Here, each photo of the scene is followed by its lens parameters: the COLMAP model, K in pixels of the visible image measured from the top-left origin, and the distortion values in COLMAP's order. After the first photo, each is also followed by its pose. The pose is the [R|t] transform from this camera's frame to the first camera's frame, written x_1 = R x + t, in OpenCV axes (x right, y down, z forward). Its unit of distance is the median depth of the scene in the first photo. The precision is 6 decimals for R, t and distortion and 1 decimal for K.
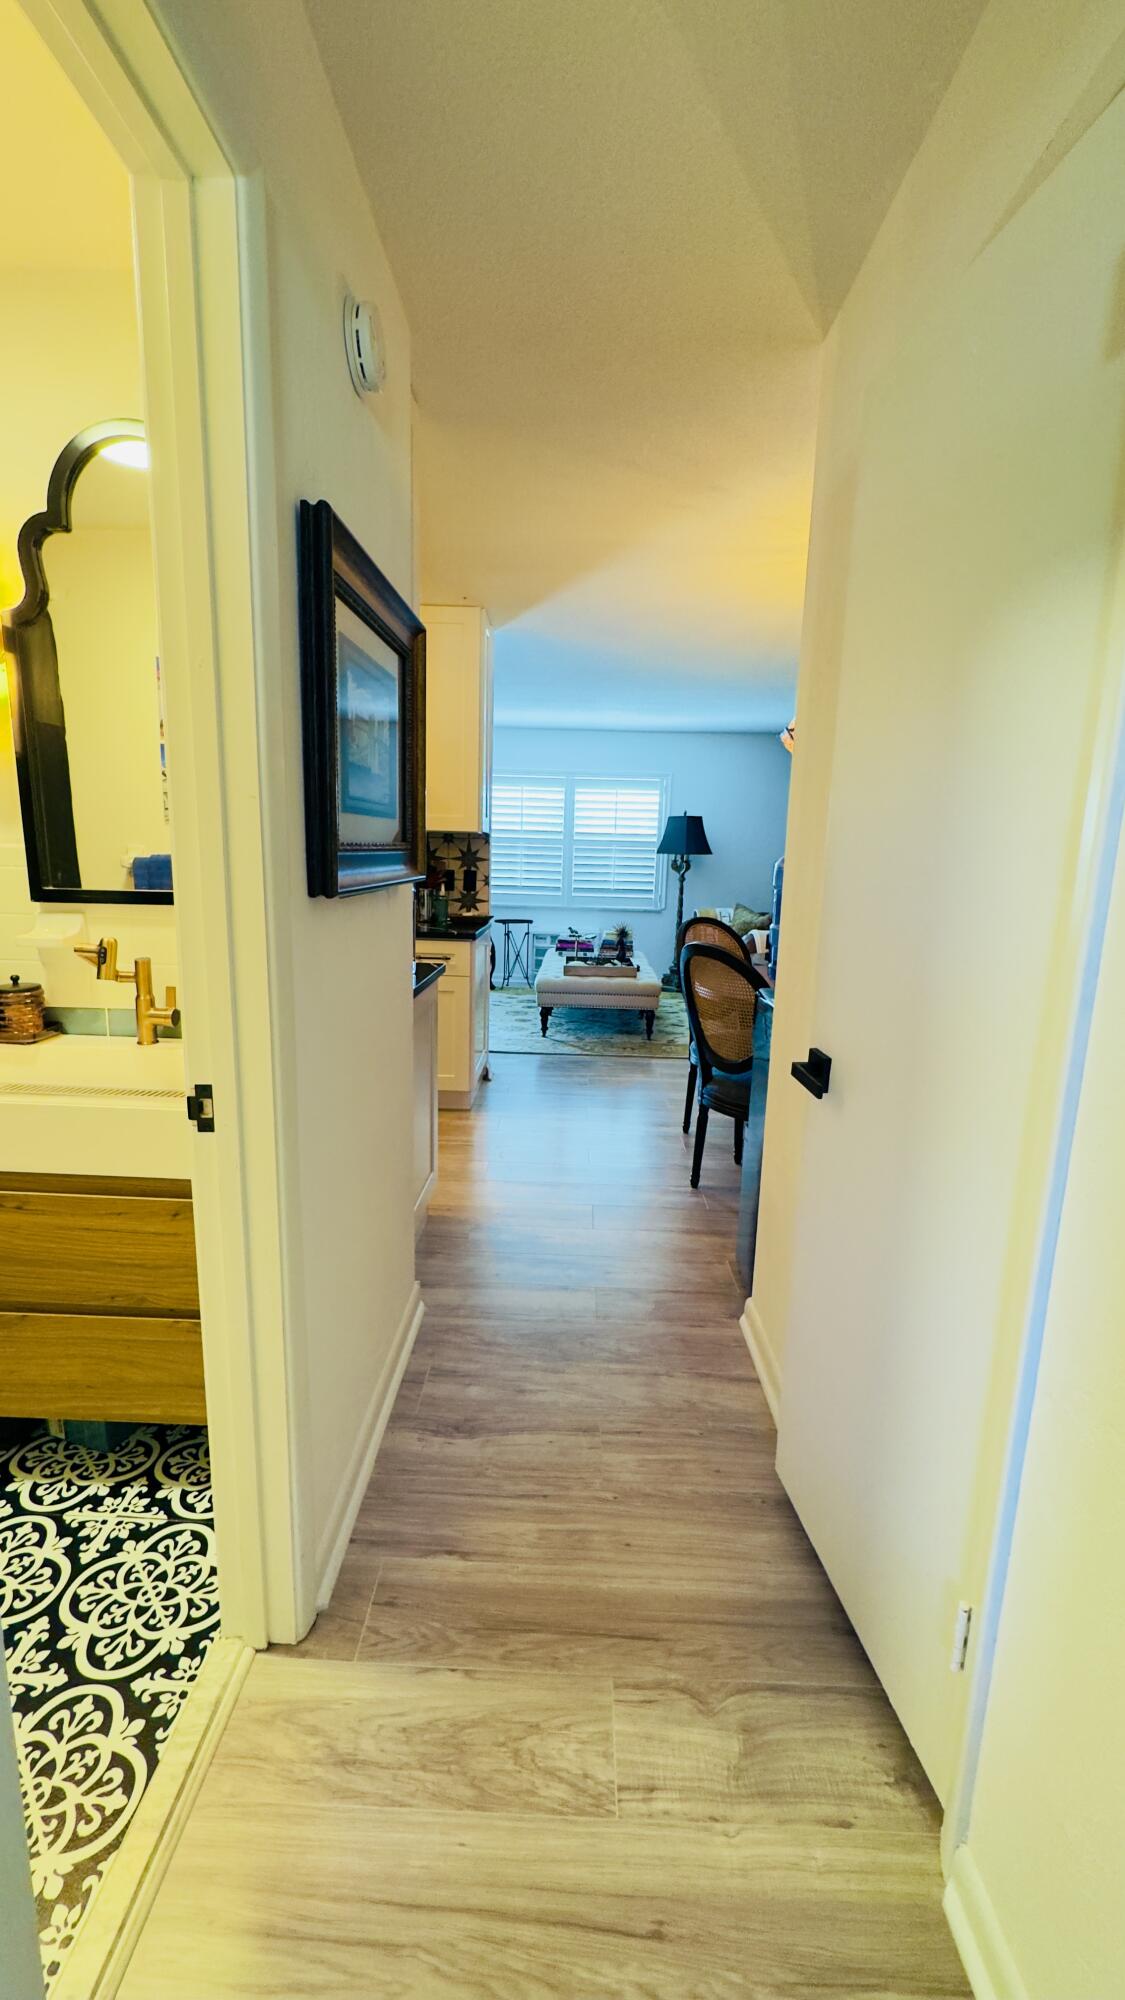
lens RADIAL K [[798.3, 0, 562.5], [0, 798.3, 1000.0], [0, 0, 1]] dist [-0.002551, -0.000049]
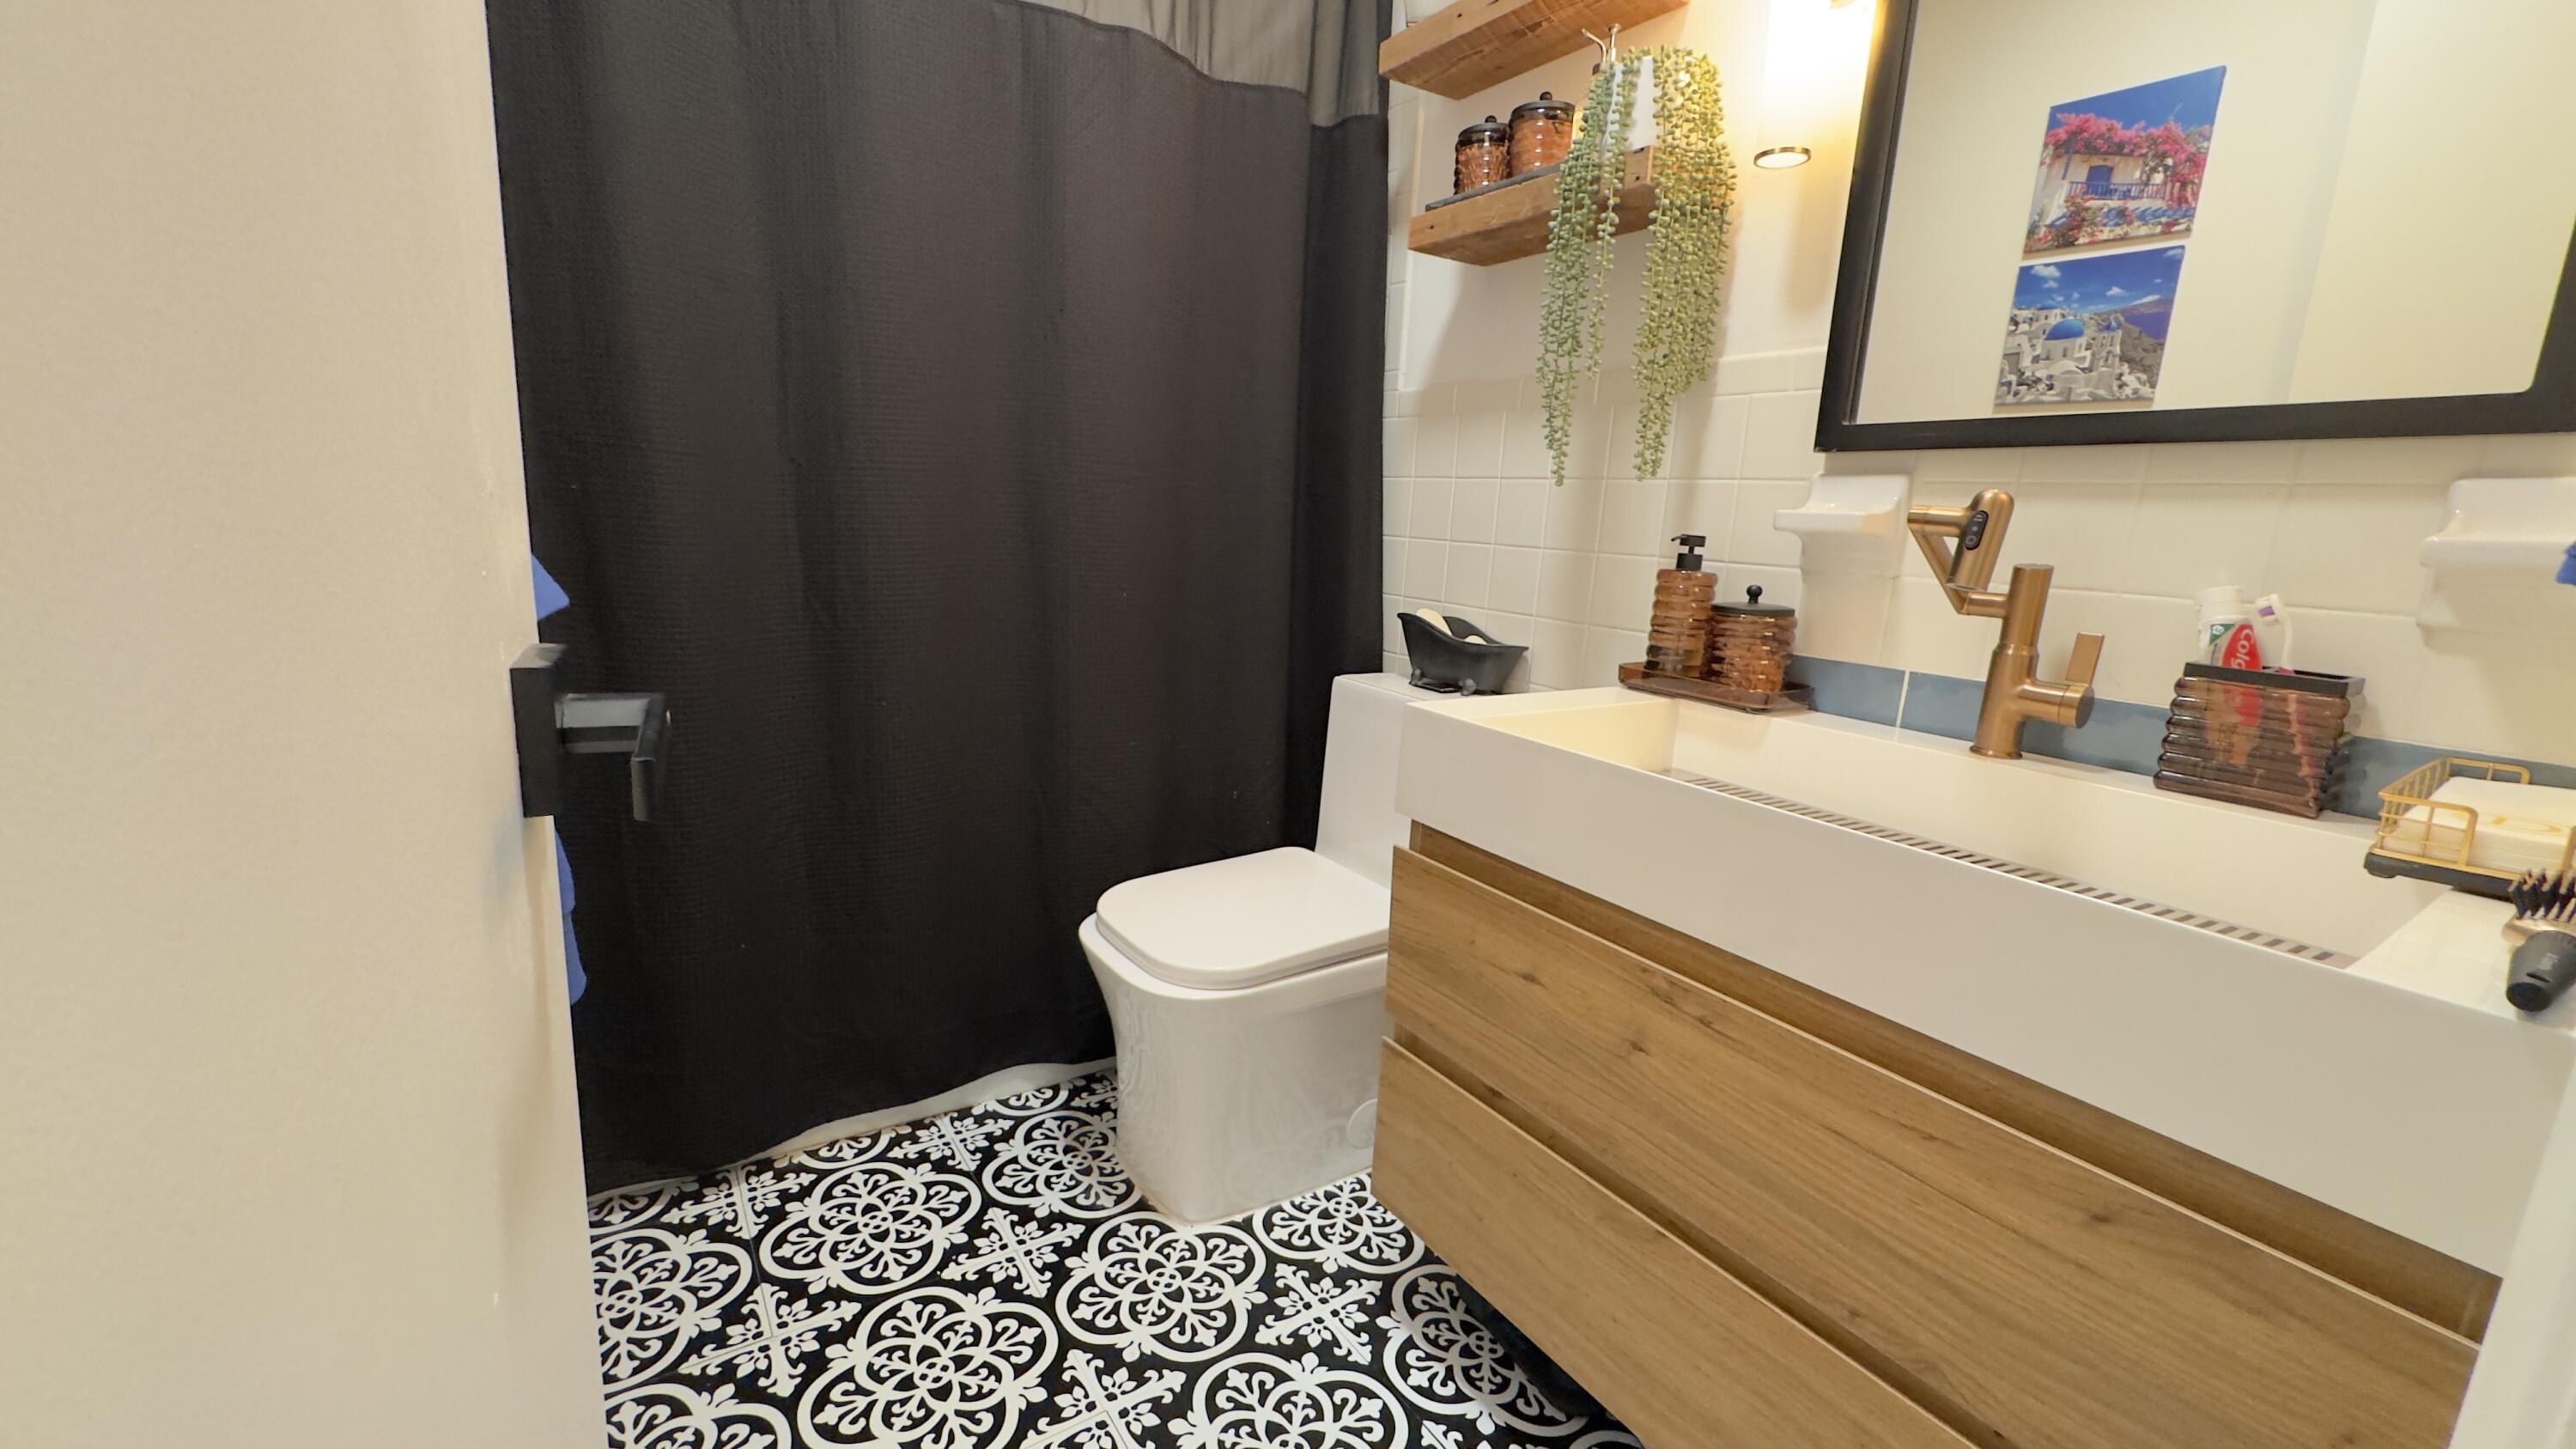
lens RADIAL K [[1028.3, 0, 1288.0], [0, 1028.3, 724.5], [0, 0, 1]] dist [-0.002551, -0.000049]
pose [[0.581167, 0.168585, -0.796131, -0.350766], [-0.192383, 0.979038, 0.066878, 0.089956], [0.790717, 0.114295, 0.601418, 0.396214]]
